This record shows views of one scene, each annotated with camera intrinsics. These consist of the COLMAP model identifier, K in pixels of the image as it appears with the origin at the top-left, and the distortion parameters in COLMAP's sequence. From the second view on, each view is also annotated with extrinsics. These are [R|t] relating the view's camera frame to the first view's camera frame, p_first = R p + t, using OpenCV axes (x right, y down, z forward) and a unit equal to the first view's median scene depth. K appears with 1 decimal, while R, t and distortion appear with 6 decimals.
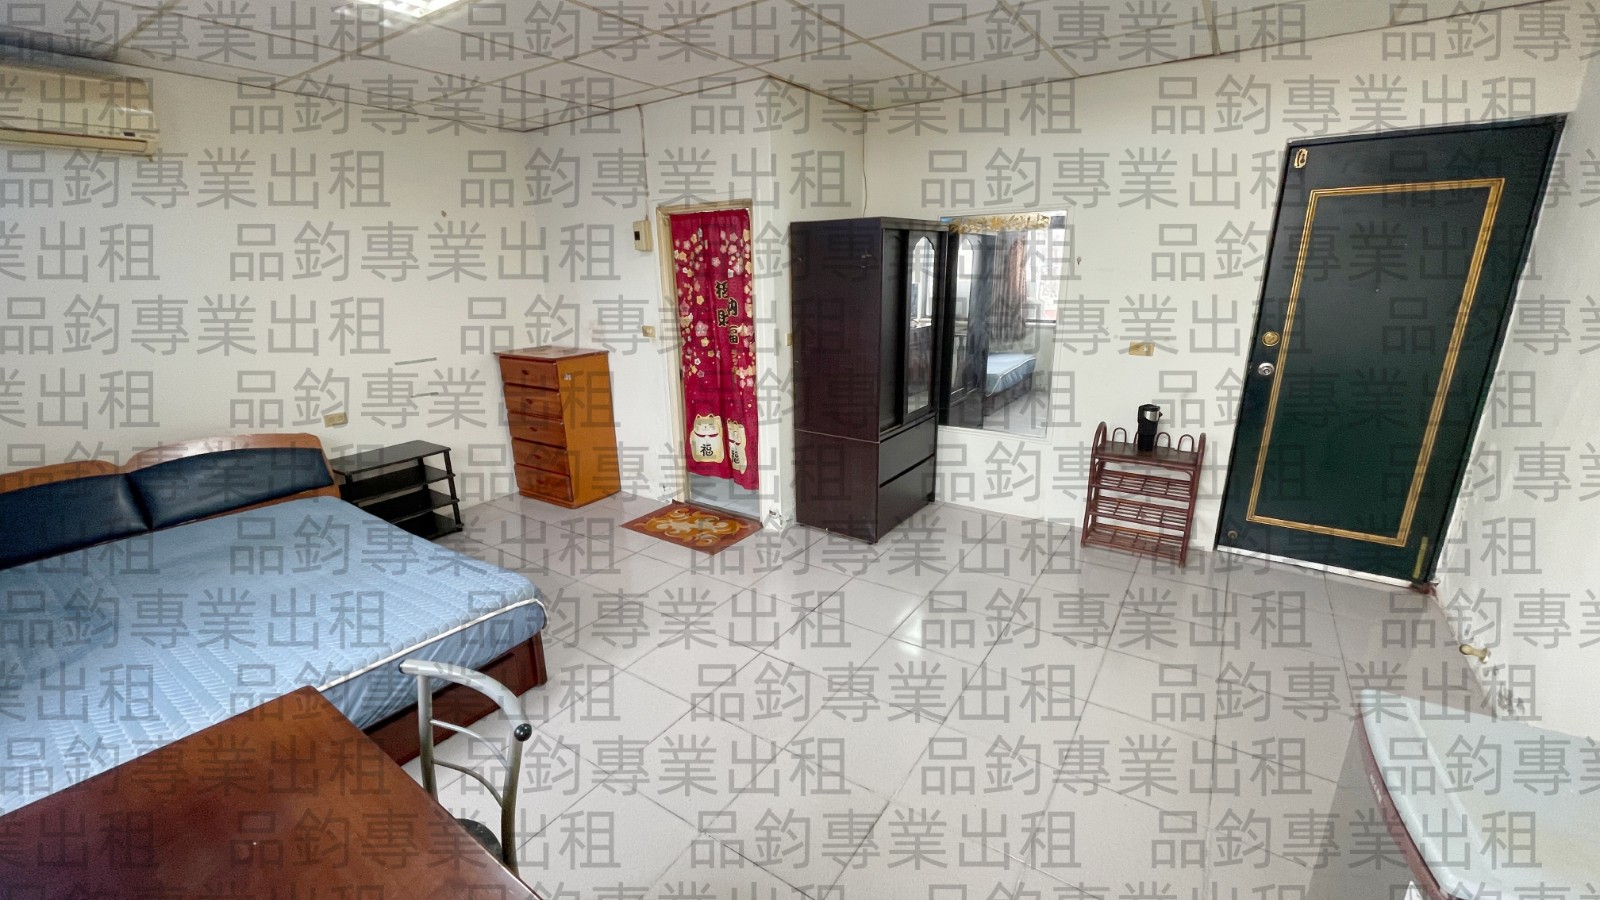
lens RADIAL K [[645.5, 0, 802.2], [0, 645.5, 453.4], [0, 0, 1]] dist [-0.002246, -0.000581]
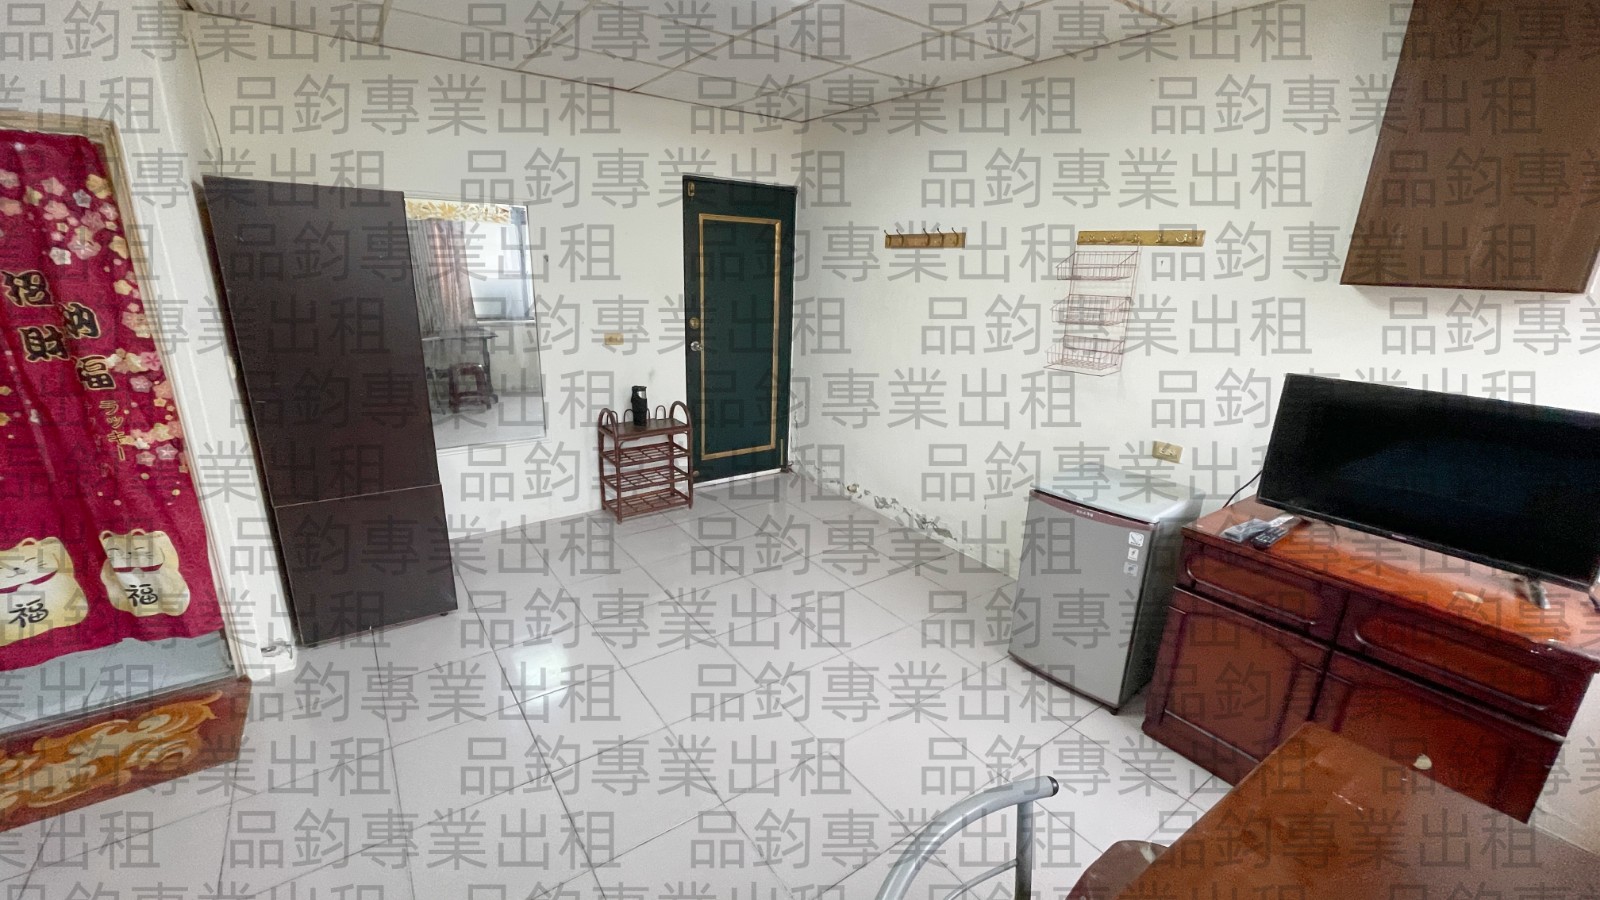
lens RADIAL K [[645.5, 0, 803.2], [0, 645.5, 451.7], [0, 0, 1]] dist [-0.002246, -0.000581]
pose [[0.332654, -0.234861, 0.913335, -0.422455], [0.233656, 0.958821, 0.161456, -0.073747], [-0.913644, 0.159697, 0.373833, 0.290788]]
